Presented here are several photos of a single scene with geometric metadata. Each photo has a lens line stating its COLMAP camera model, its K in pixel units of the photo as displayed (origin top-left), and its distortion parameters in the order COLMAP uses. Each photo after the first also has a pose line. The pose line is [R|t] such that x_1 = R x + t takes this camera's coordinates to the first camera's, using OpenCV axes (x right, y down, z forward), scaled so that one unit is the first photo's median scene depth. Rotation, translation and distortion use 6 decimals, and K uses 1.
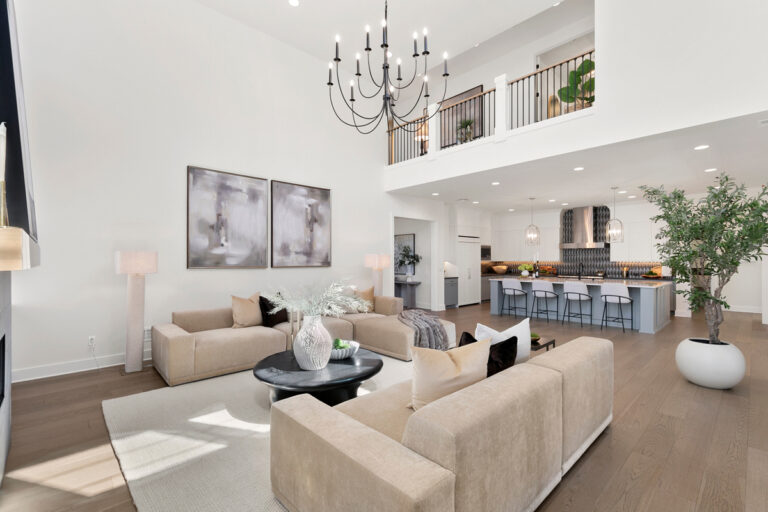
lens RADIAL K [[344.4, 0, 383.7], [0, 344.4, 260.1], [0, 0, 1]] dist [0.011474, -0.000308]
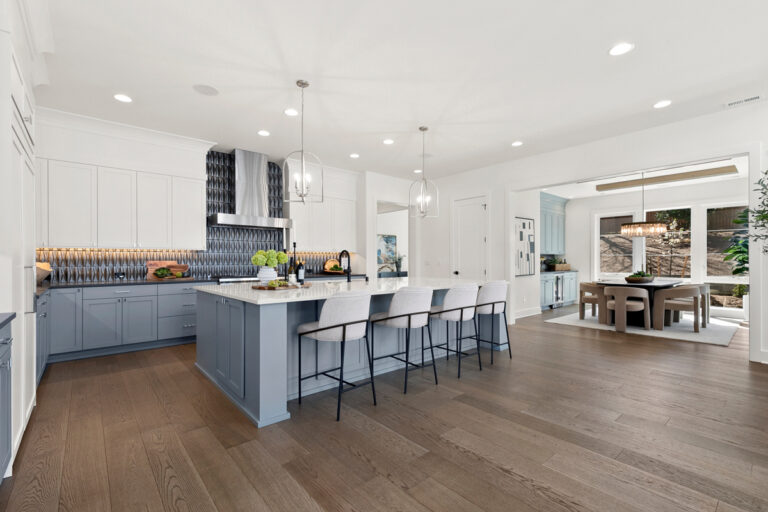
lens RADIAL K [[344.4, 0, 385.2], [0, 344.4, 257.1], [0, 0, 1]] dist [0.011474, -0.000308]
pose [[0.028858, 0.011134, 0.999522, 0.063178], [0.005316, 0.999922, -0.011292, 0.048291], [-0.999569, 0.005639, 0.028796, 1.765932]]
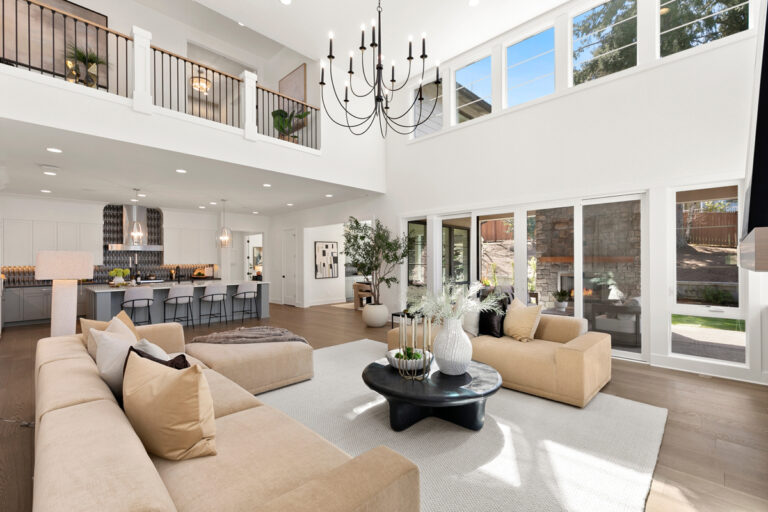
lens RADIAL K [[344.4, 0, 382.3], [0, 344.4, 260.7], [0, 0, 1]] dist [0.011474, -0.000308]
pose [[-0.037085, 0.001838, 0.999310, -0.841035], [0.008785, 0.999960, -0.001513, -0.000716], [-0.999274, 0.008723, -0.037099, 0.870213]]
